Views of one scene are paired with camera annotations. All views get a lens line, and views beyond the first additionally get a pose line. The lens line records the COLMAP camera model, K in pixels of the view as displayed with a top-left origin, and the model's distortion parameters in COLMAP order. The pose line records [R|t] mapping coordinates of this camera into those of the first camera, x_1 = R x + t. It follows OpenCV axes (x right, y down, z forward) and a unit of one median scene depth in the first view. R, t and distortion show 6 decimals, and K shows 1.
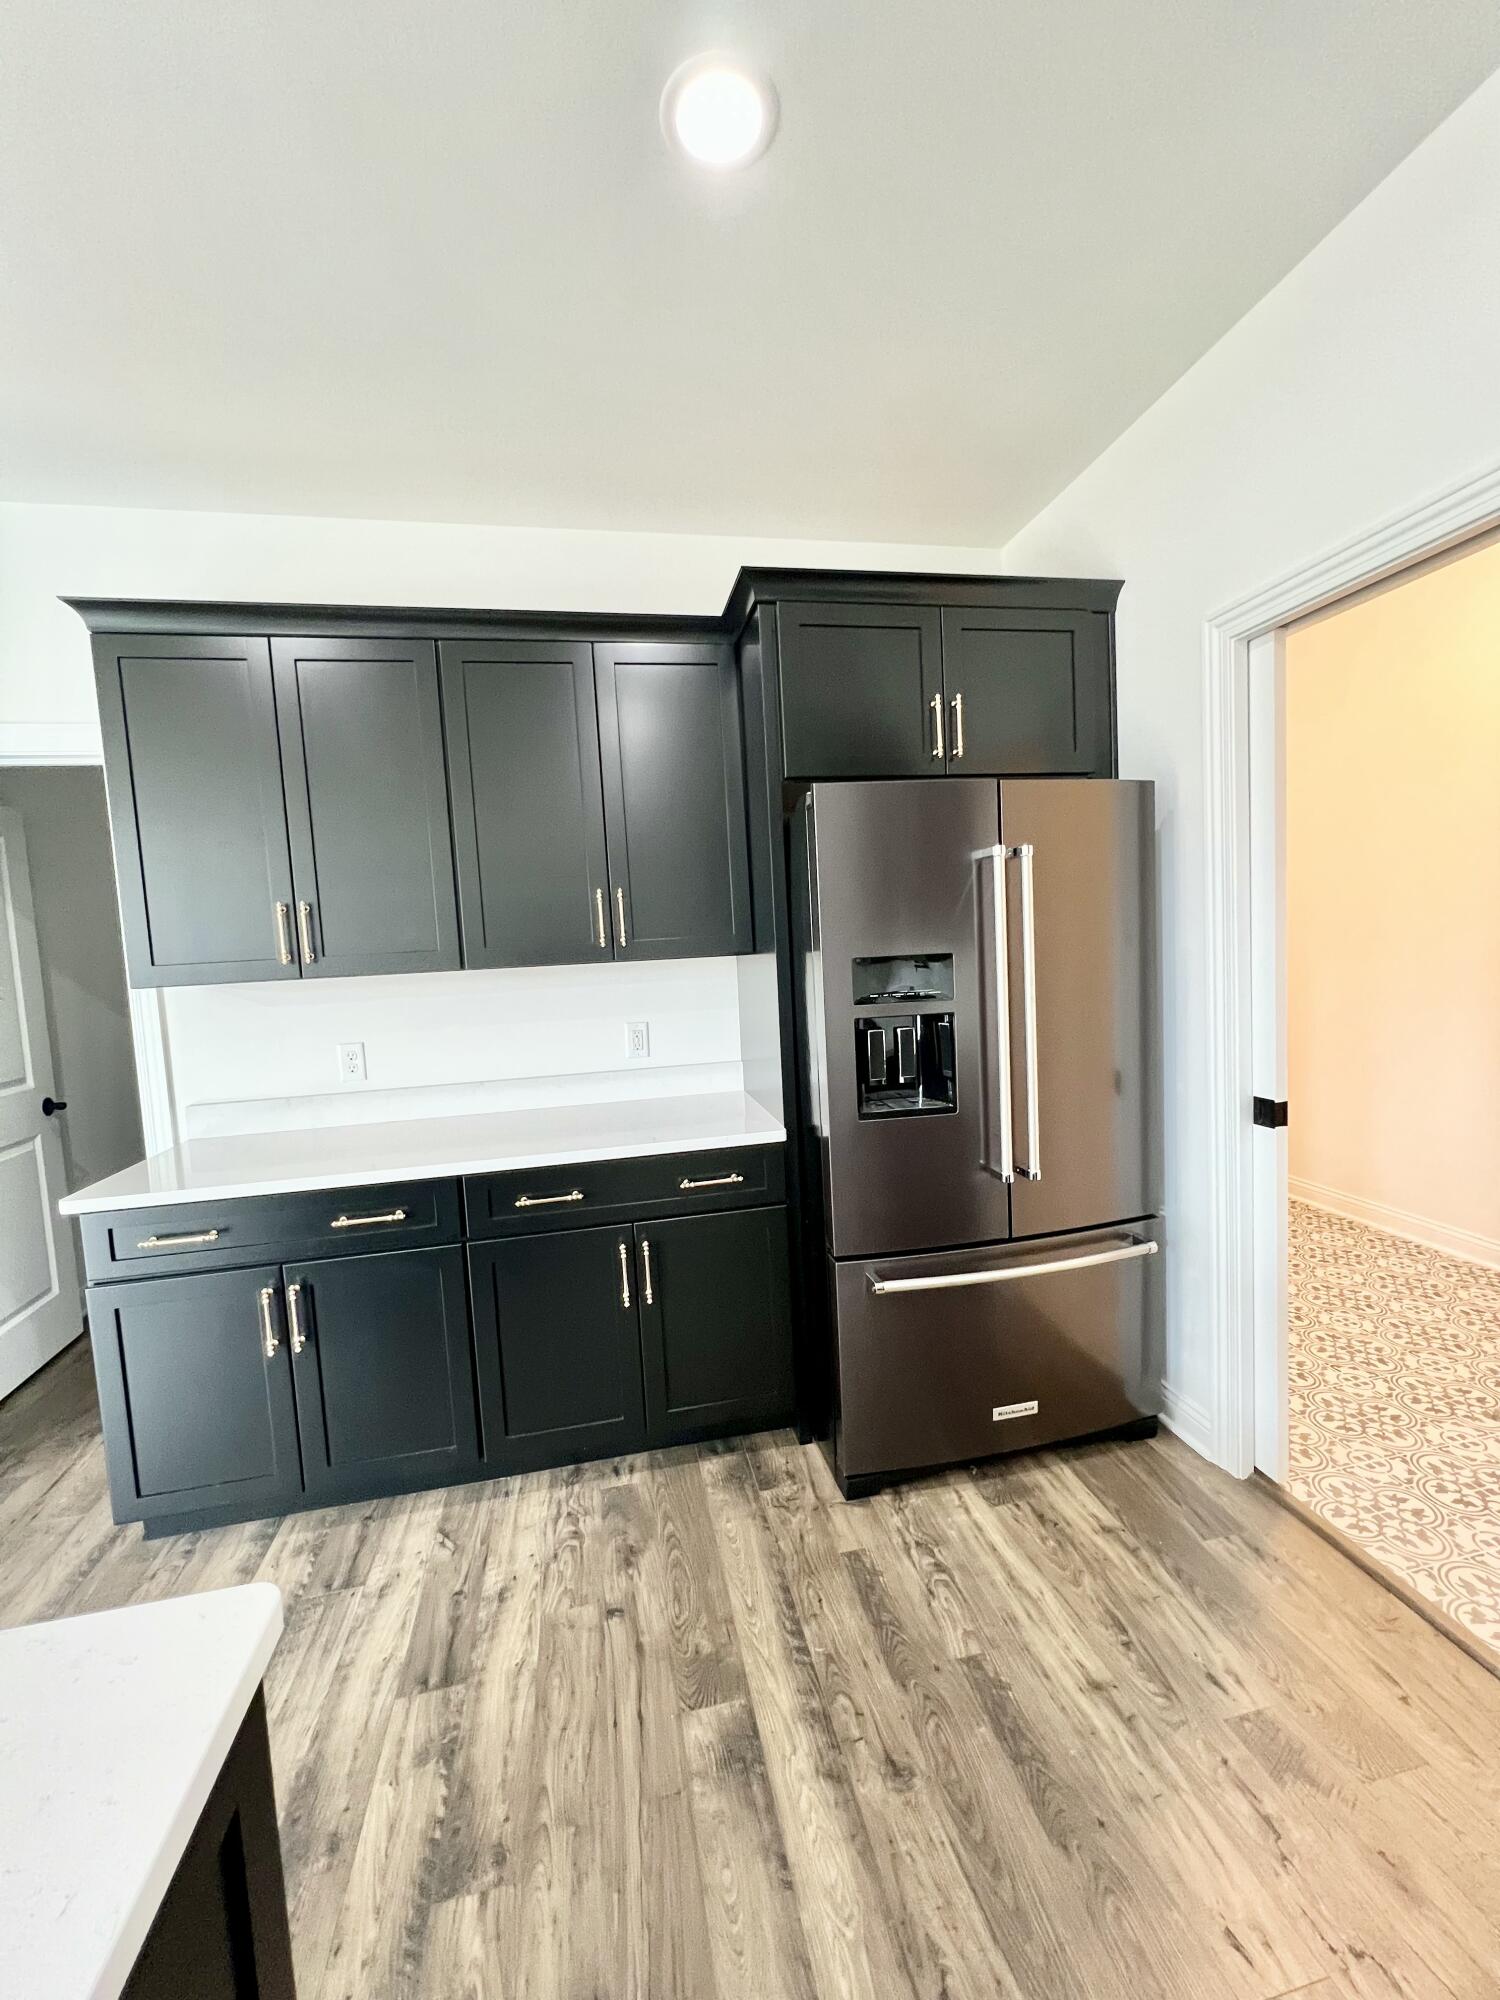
lens RADIAL K [[798.2, 0, 751.4], [0, 798.2, 1005.8], [0, 0, 1]] dist [-0.001108, 0.000633]
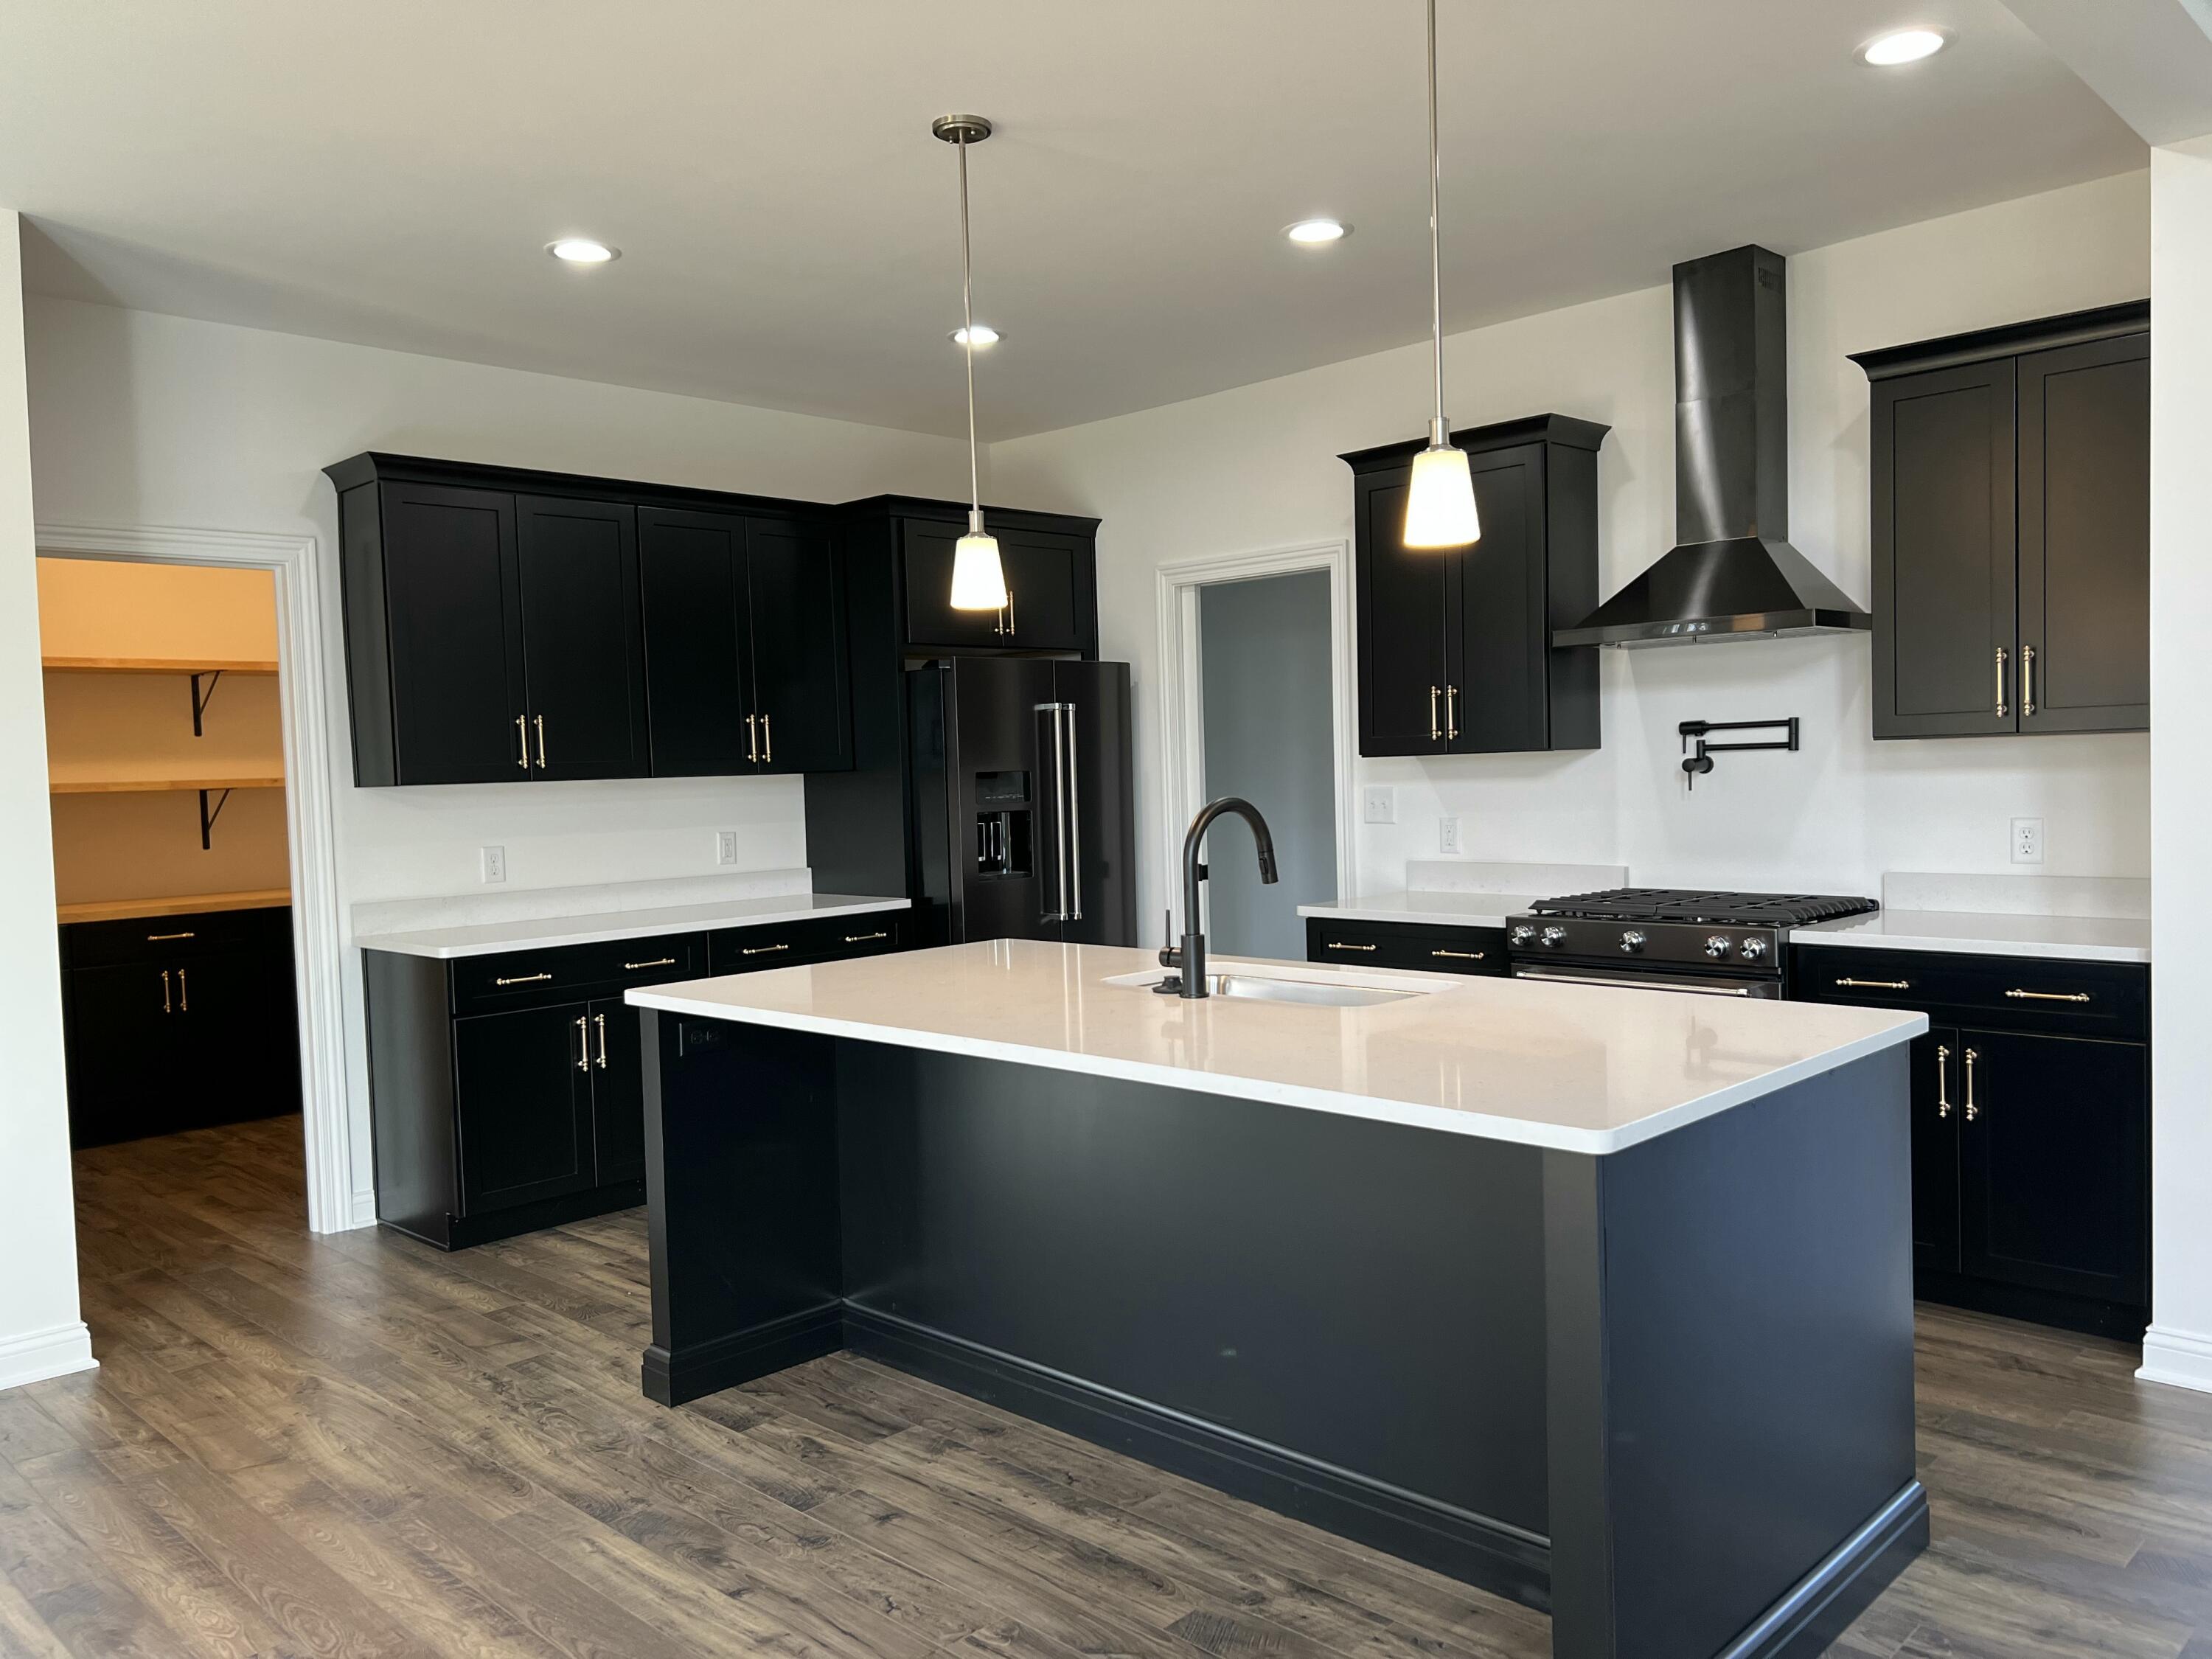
lens RADIAL K [[1654.2, 0, 1117.9], [0, 1654.2, 845.1], [0, 0, 1]] dist [0.040637, -0.022330]
pose [[0.828549, -0.004423, 0.559899, -1.340995], [0.029072, 0.998960, -0.035129, 0.184579], [-0.559161, 0.045383, 0.827816, -1.660032]]
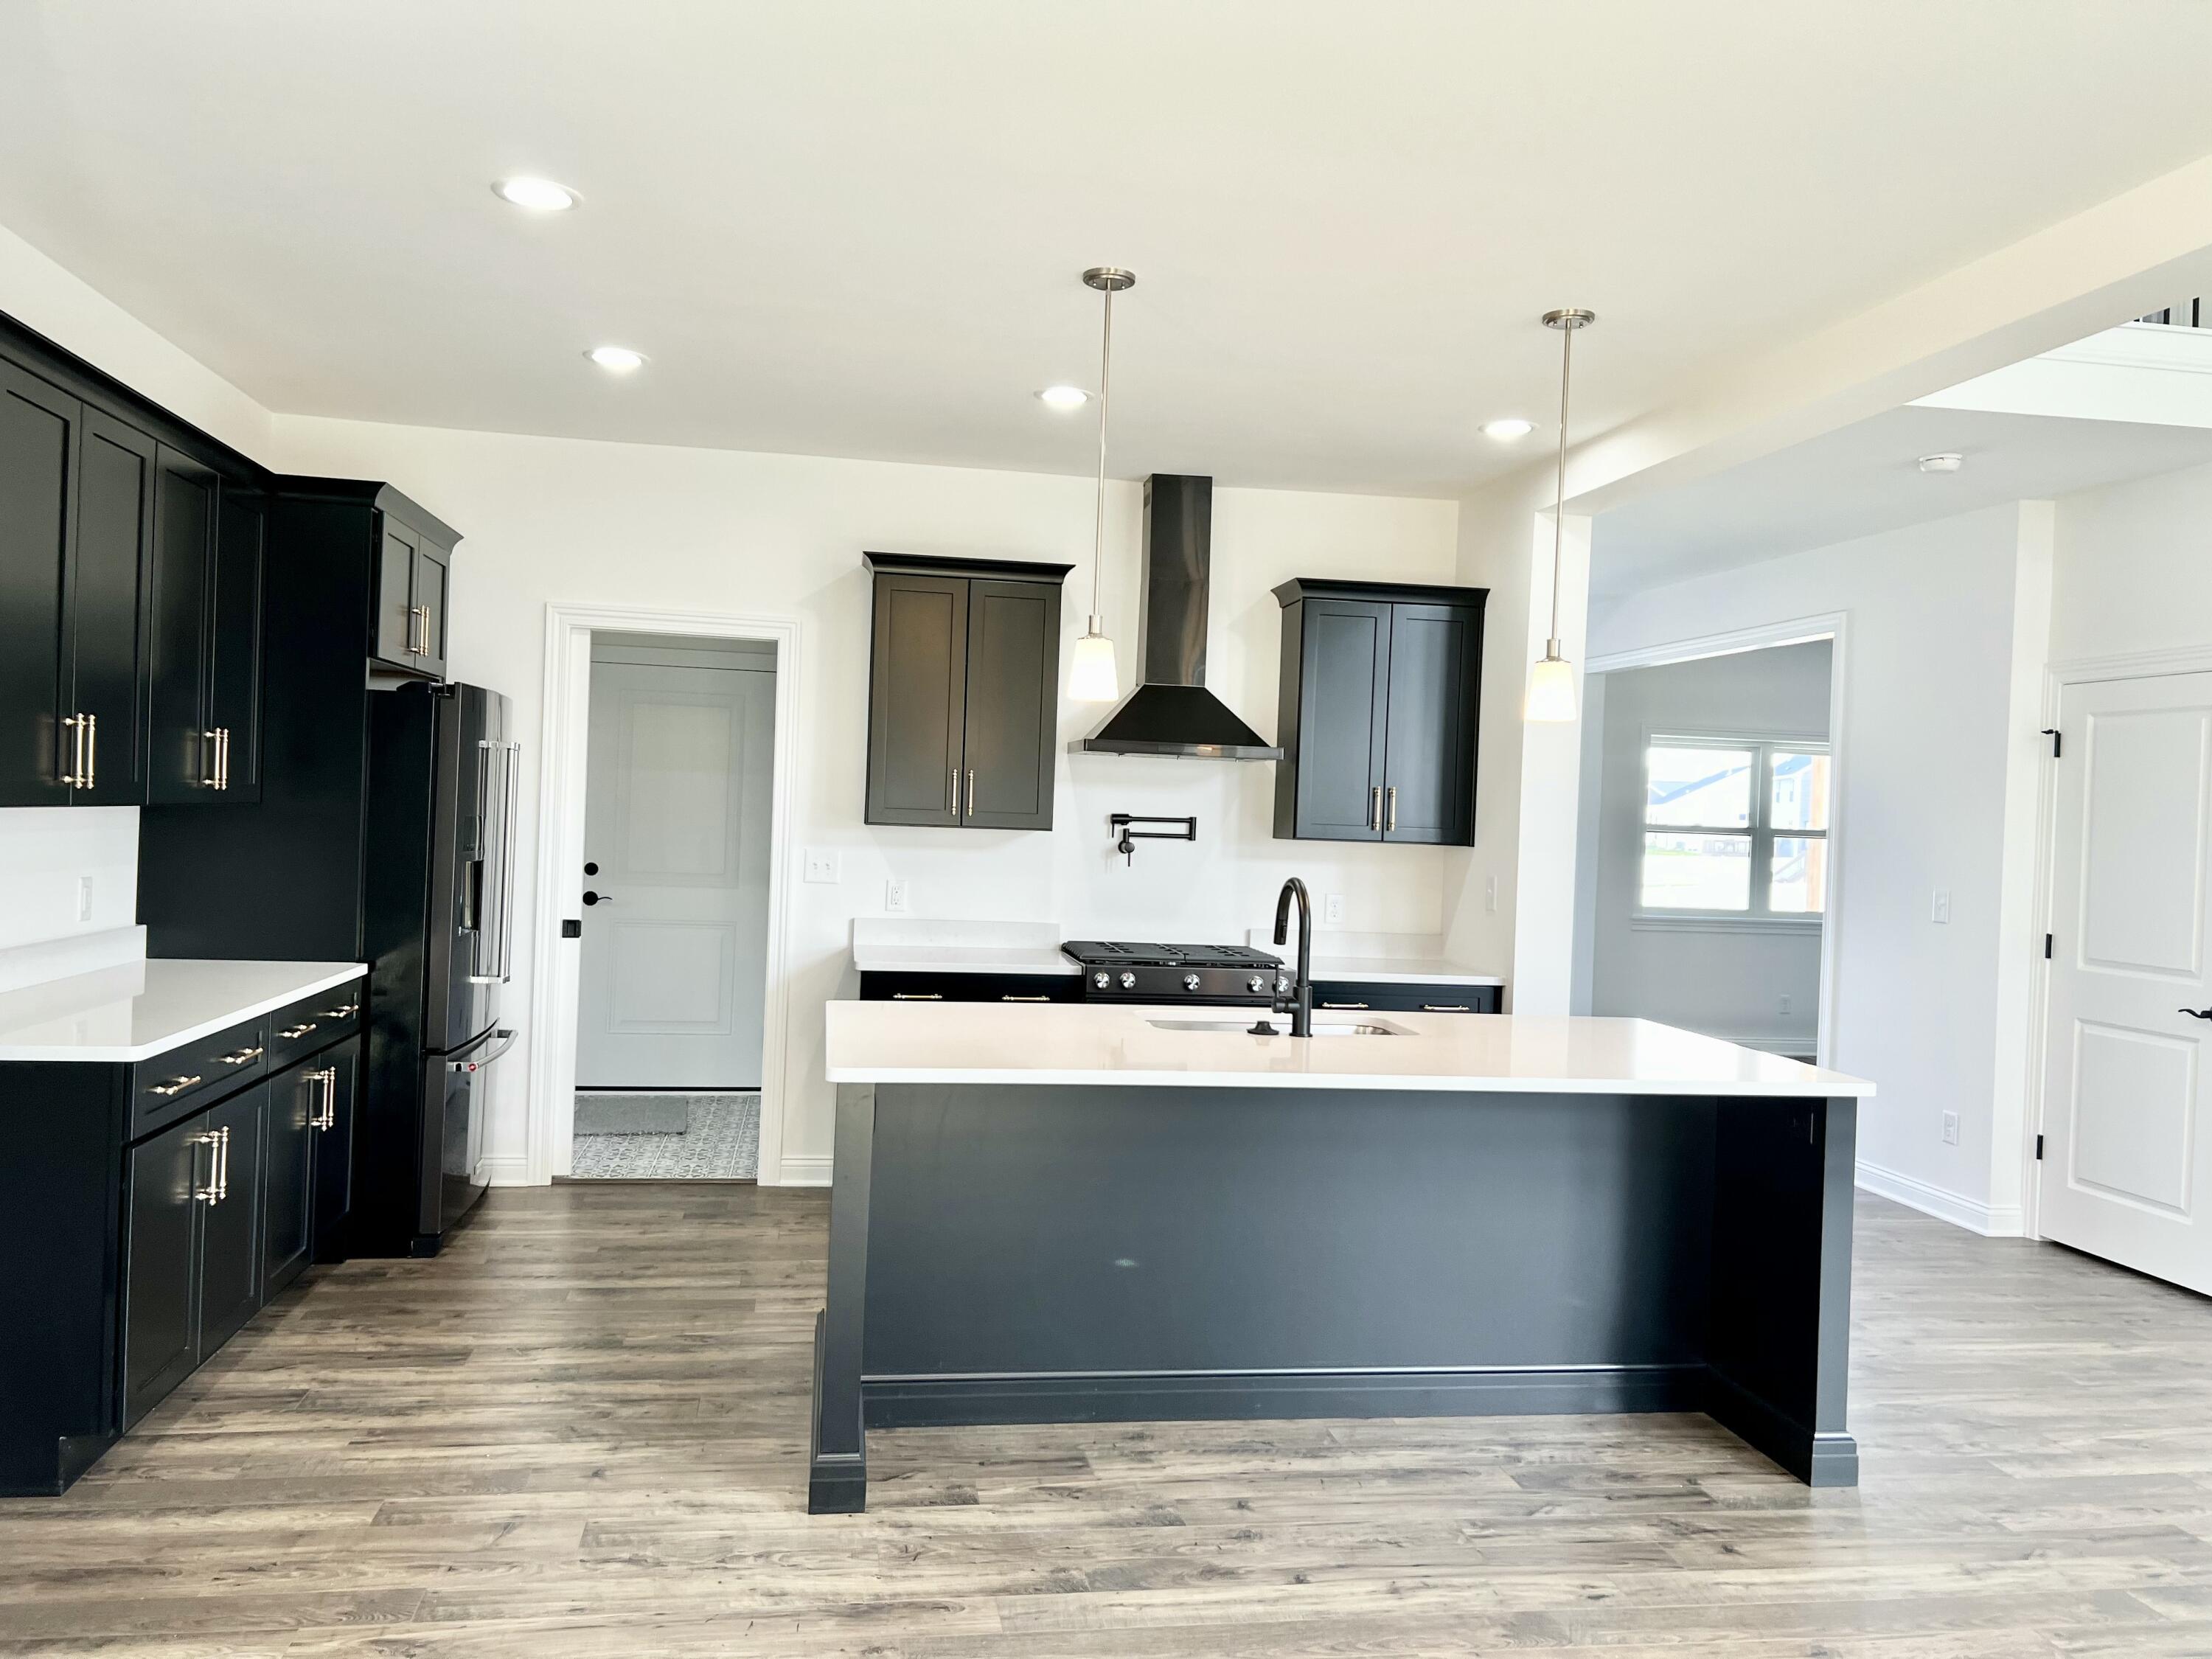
lens RADIAL K [[1654.2, 0, 1087.8], [0, 1654.2, 822.4], [0, 0, 1]] dist [0.040637, -0.022330]
pose [[0.040071, 0.041998, 0.998314, -2.486453], [0.026850, 0.998710, -0.043093, 0.090684], [-0.998836, 0.028532, 0.038891, -0.128734]]
